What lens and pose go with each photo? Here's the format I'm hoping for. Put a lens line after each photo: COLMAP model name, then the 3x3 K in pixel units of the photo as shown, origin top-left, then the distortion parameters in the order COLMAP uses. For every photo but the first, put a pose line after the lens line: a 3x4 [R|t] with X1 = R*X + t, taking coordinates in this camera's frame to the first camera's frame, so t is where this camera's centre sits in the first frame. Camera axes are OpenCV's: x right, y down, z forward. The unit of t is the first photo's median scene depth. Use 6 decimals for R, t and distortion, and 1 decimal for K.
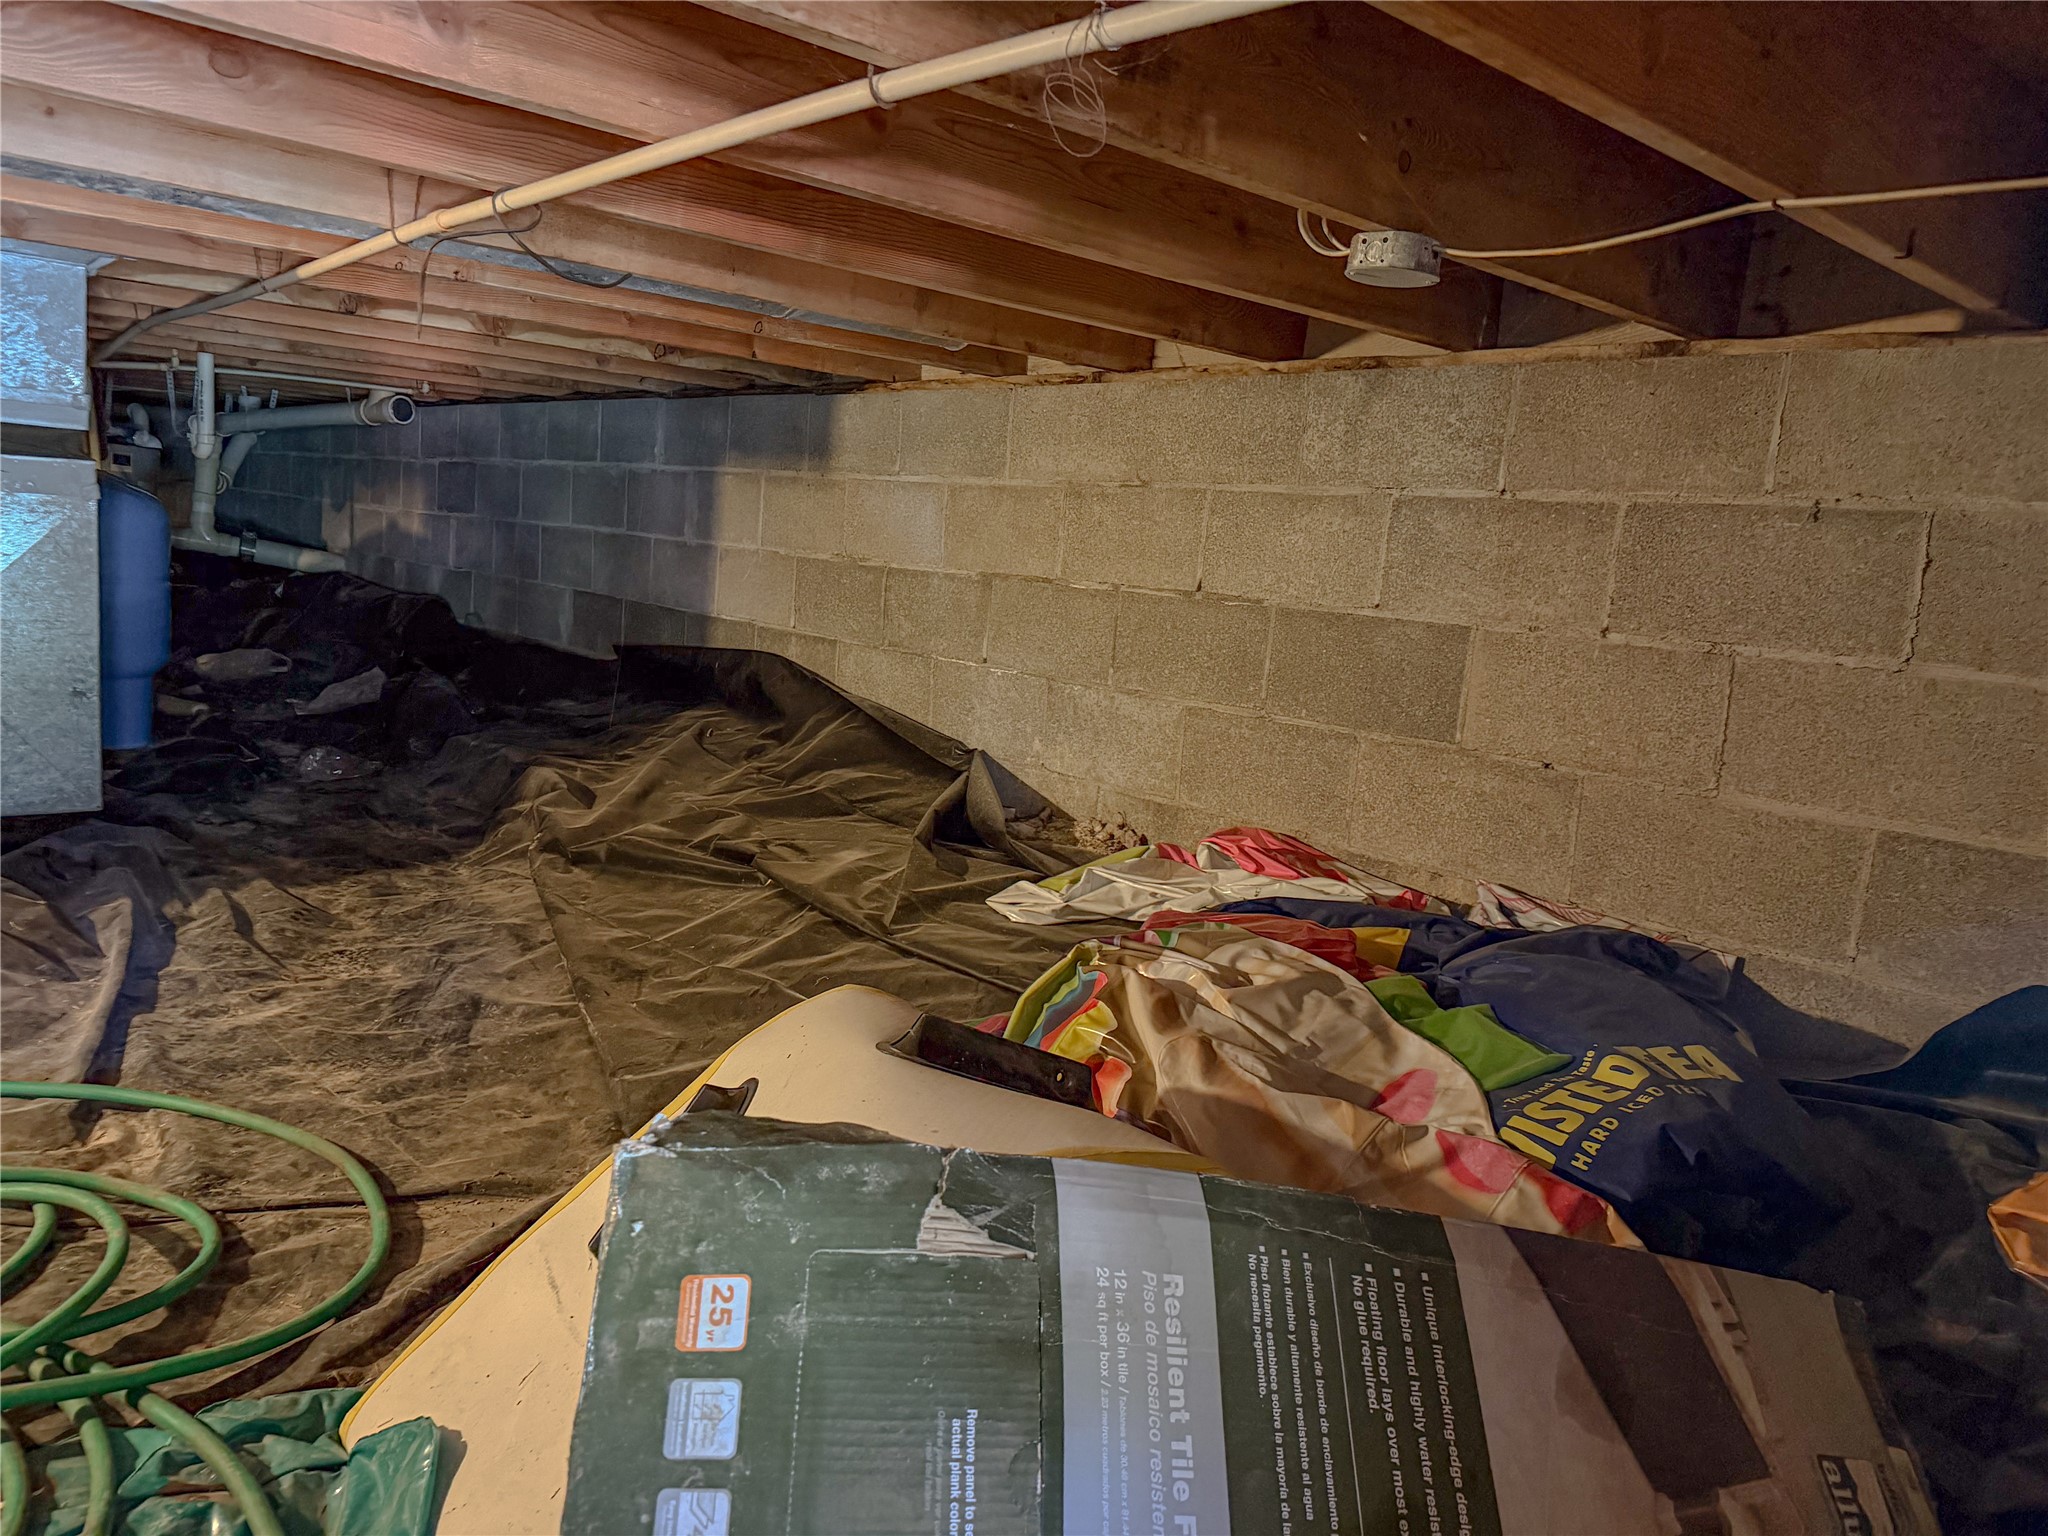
lens RADIAL K [[1457.4, 0, 1029.7], [0, 1457.4, 767.8], [0, 0, 1]] dist [0.011693, -0.018106]
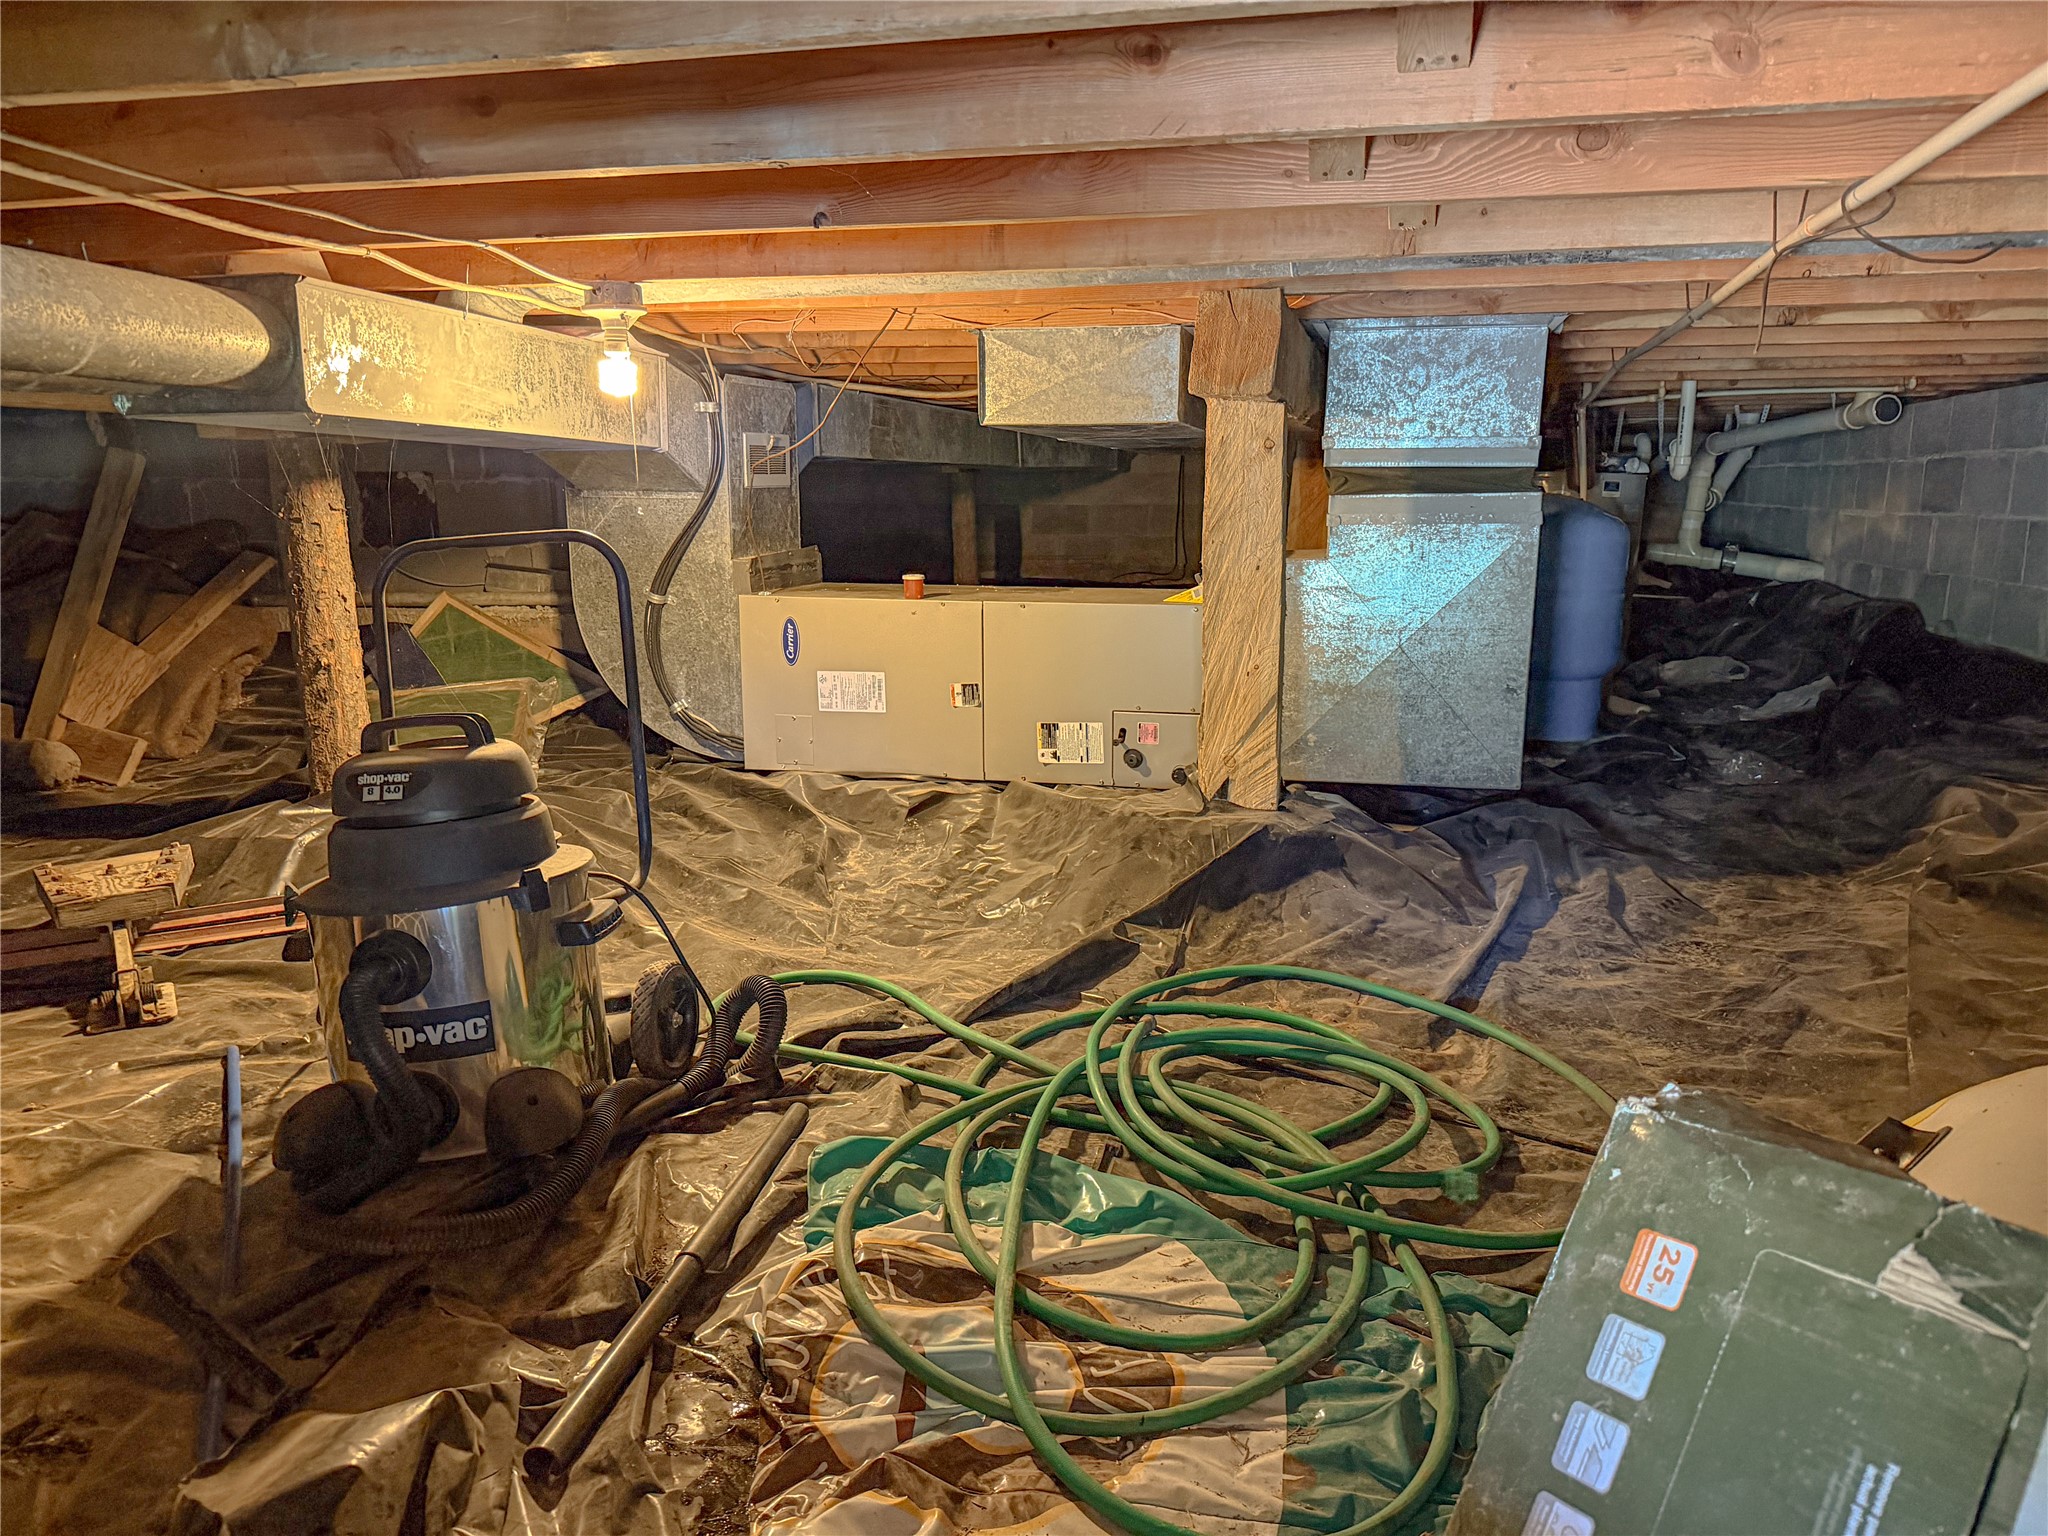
lens RADIAL K [[1457.4, 0, 1031.4], [0, 1457.4, 762.4], [0, 0, 1]] dist [0.011693, -0.018106]
pose [[0.573783, 0.071938, -0.815842, 0.108846], [-0.080904, 0.996241, 0.030945, 0.003399], [0.815001, 0.048249, 0.577447, 0.000227]]
